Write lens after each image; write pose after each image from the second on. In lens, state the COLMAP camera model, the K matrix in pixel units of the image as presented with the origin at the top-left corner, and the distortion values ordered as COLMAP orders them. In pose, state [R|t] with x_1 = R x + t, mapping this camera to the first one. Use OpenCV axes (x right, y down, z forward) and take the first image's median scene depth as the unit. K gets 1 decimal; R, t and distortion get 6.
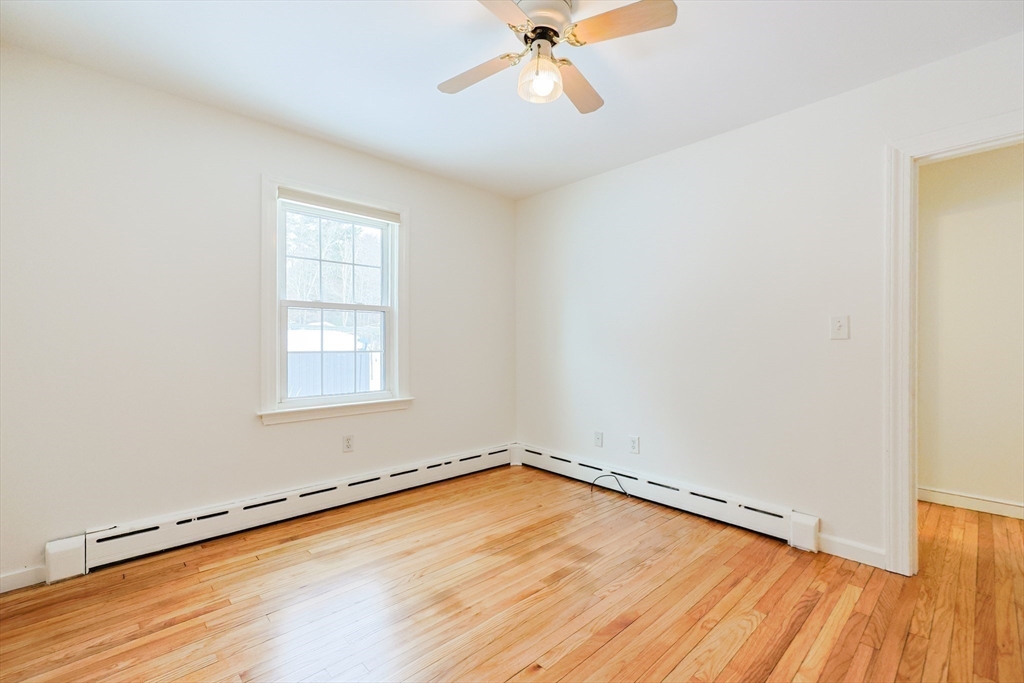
lens RADIAL K [[430.9, 0, 511.7], [0, 430.9, 340.2], [0, 0, 1]] dist [0.000109, 0.000276]
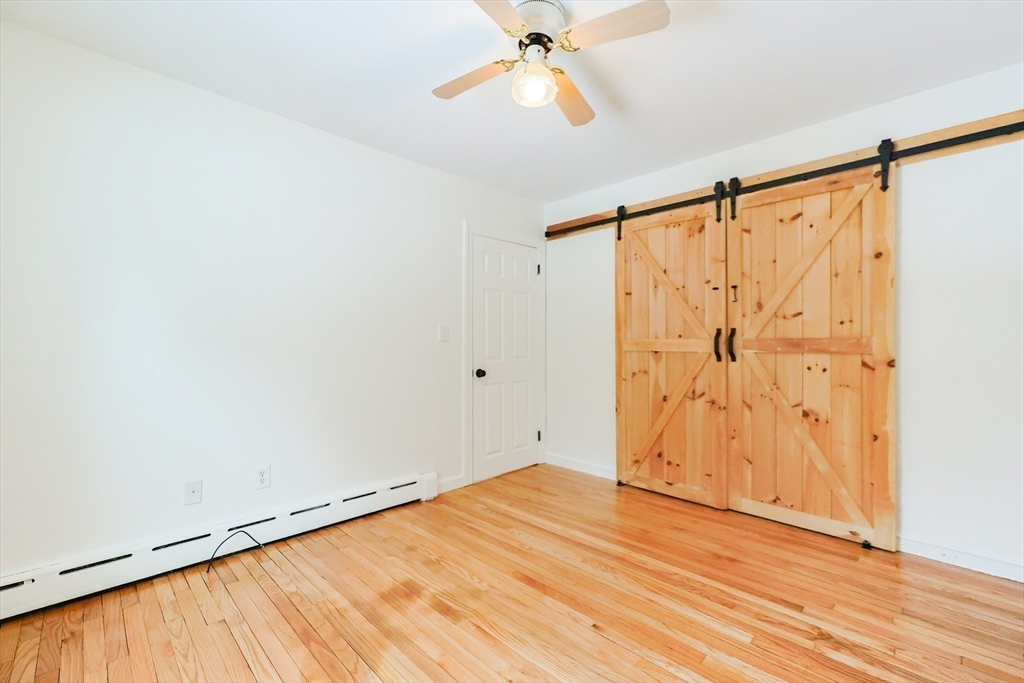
lens RADIAL K [[448.3, 0, 508.8], [0, 448.3, 340.3], [0, 0, 1]] dist [-0.000329, 0.000134]
pose [[-0.032744, 0.005336, 0.999450, -0.768019], [-0.006684, 0.999962, -0.005558, 0.001886], [-0.999441, -0.006862, -0.032707, 0.863696]]
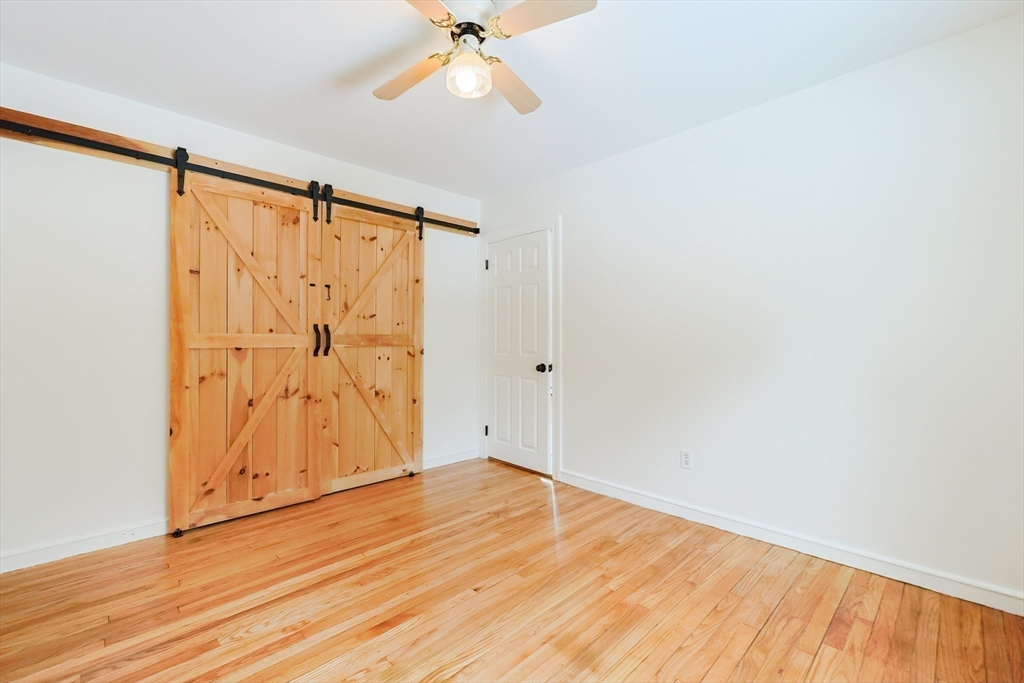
lens RADIAL K [[448.3, 0, 508.8], [0, 448.3, 340.3], [0, 0, 1]] dist [-0.000329, 0.000134]
pose [[-0.998940, -0.001553, -0.045998, 0.017236], [-0.001311, 0.999985, -0.005273, 0.010646], [0.046006, -0.005207, -0.998928, 1.595168]]
